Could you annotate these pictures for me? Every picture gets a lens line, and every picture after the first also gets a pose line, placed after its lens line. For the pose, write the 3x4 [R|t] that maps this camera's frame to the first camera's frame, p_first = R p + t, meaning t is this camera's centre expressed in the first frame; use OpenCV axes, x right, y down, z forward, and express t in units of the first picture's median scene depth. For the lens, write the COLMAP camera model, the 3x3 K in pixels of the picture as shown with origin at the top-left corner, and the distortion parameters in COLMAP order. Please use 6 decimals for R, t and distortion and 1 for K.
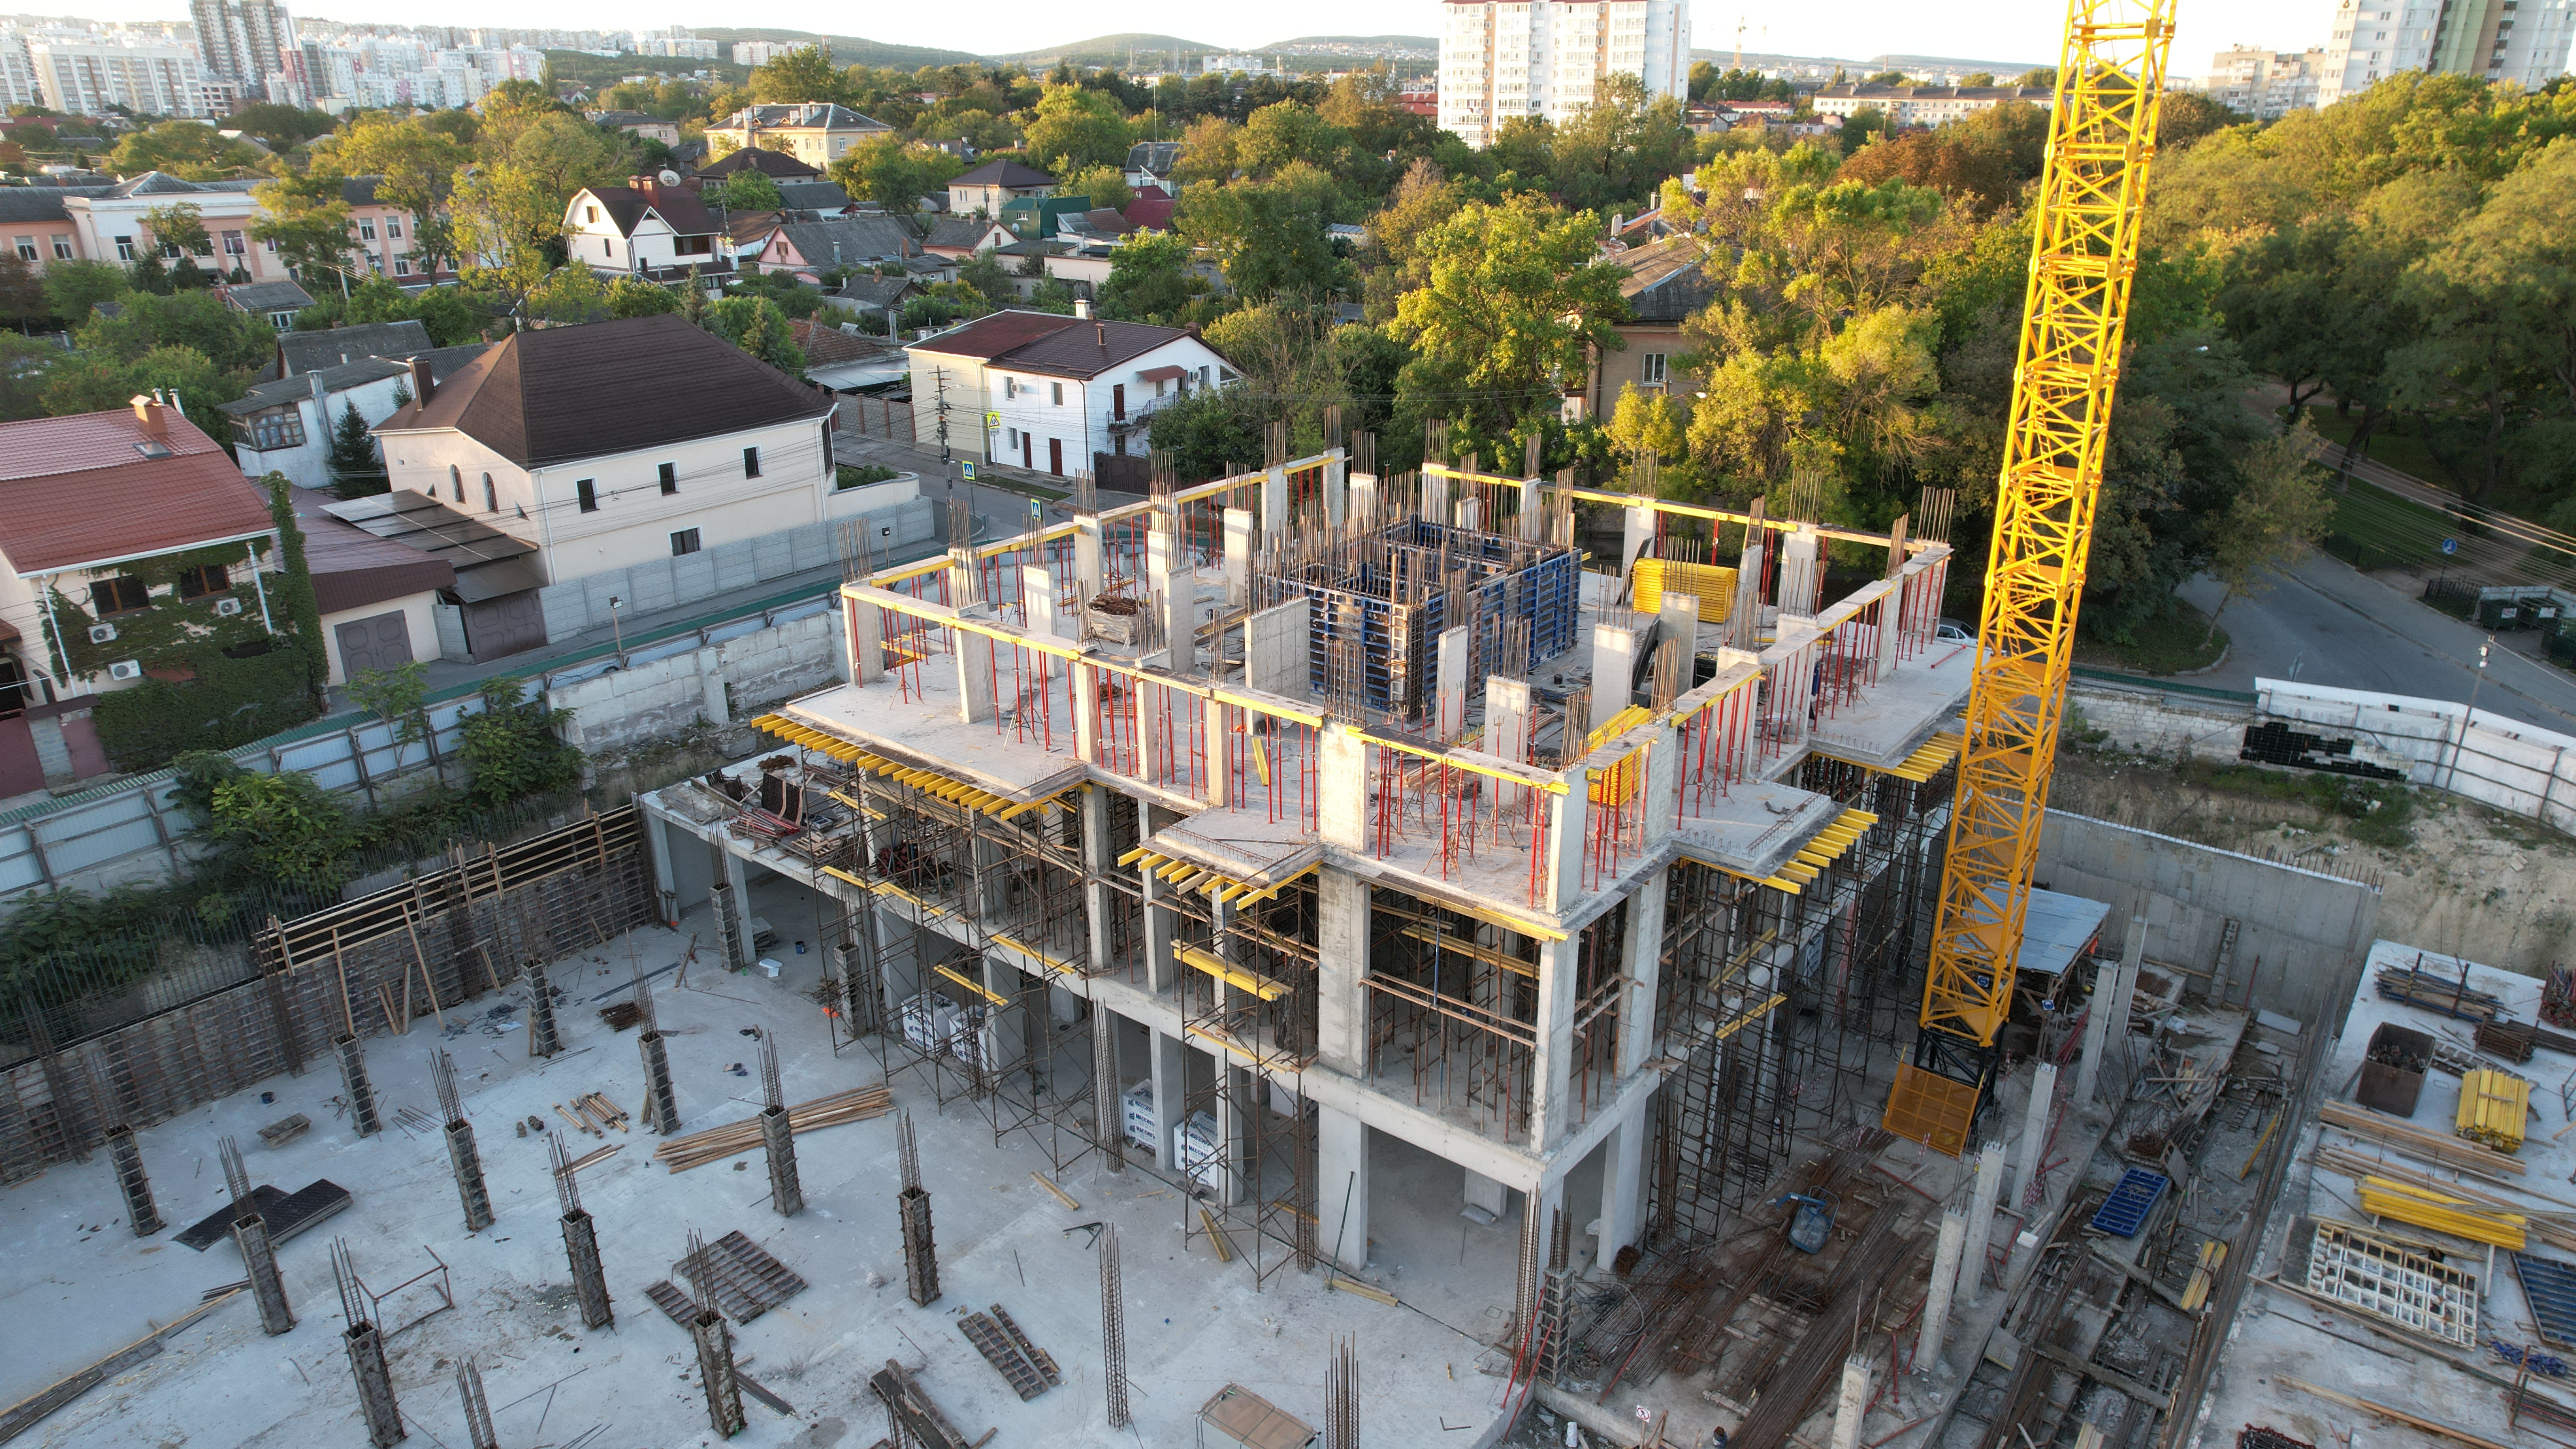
lens RADIAL K [[1644.6, 0, 1286.2], [0, 1644.6, 736.9], [0, 0, 1]] dist [-0.071737, 0.066197]
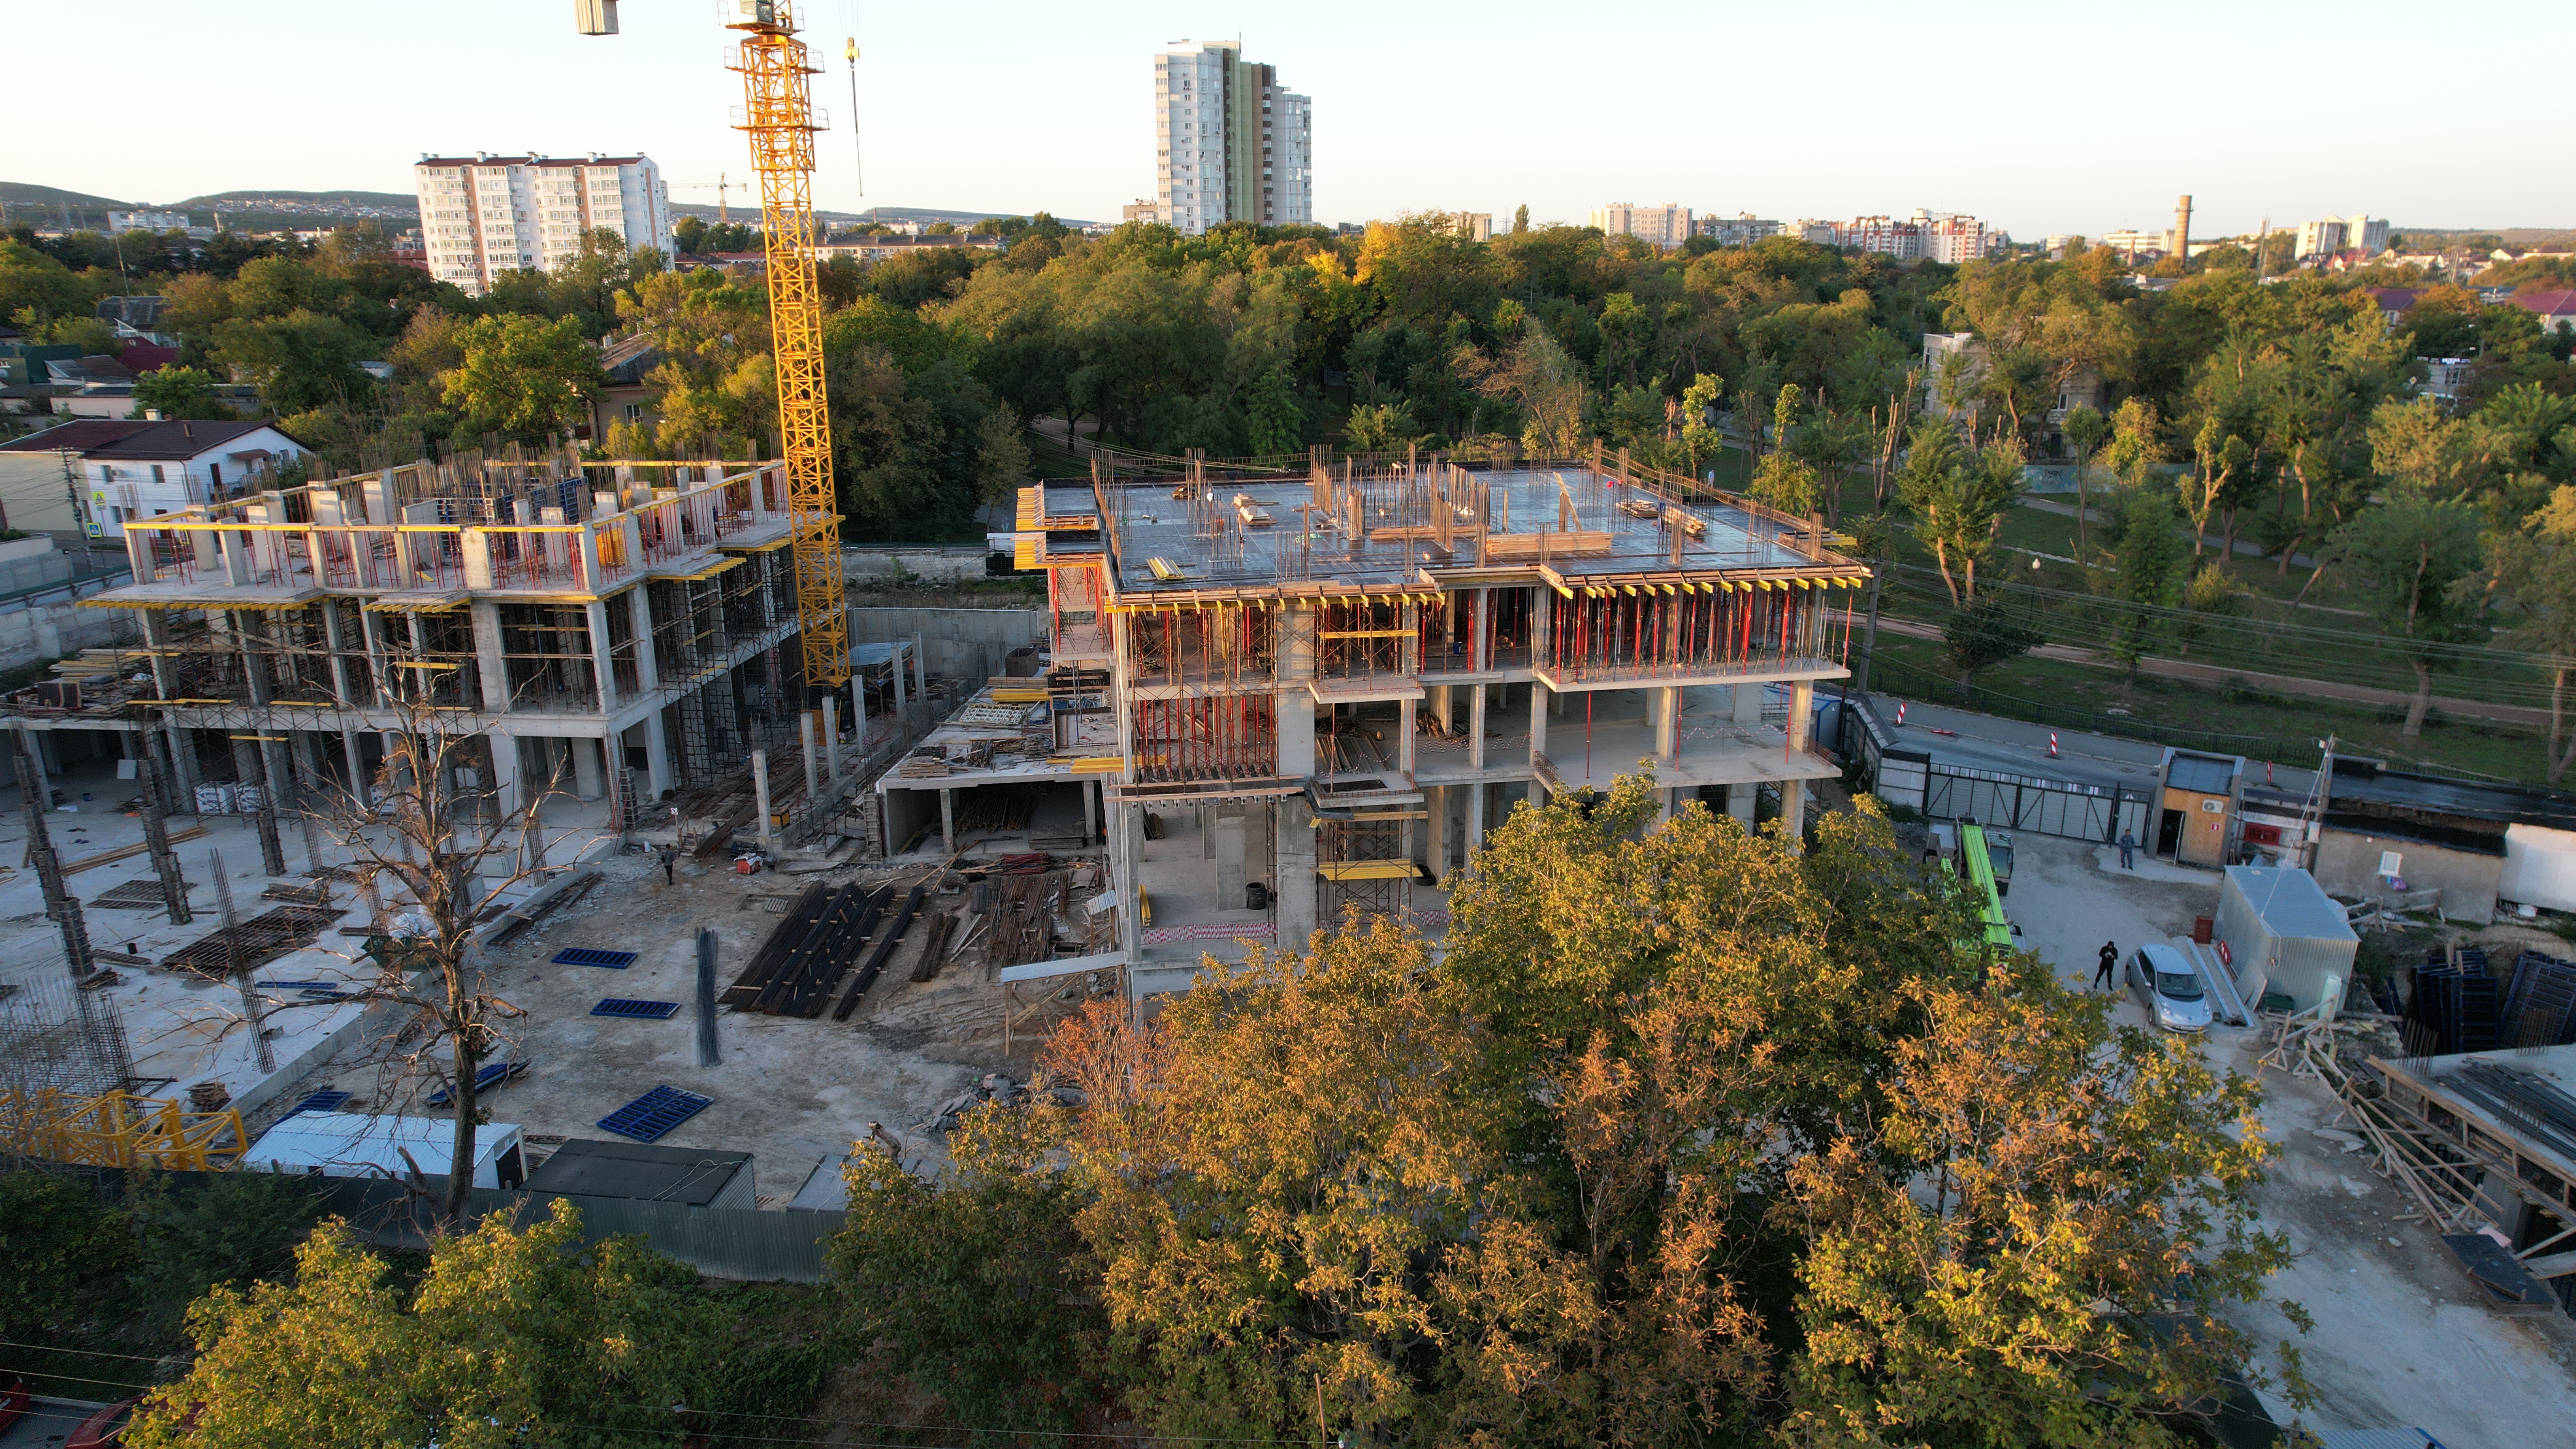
lens RADIAL K [[1665.5, 0, 1303.7], [0, 1665.5, 739.1], [0, 0, 1]] dist [-0.081432, 0.077607]
pose [[0.842792, -0.154526, 0.515581, -0.093720], [0.198936, 0.979502, -0.031620, 0.265238], [-0.500127, 0.129217, 0.856257, -0.638669]]
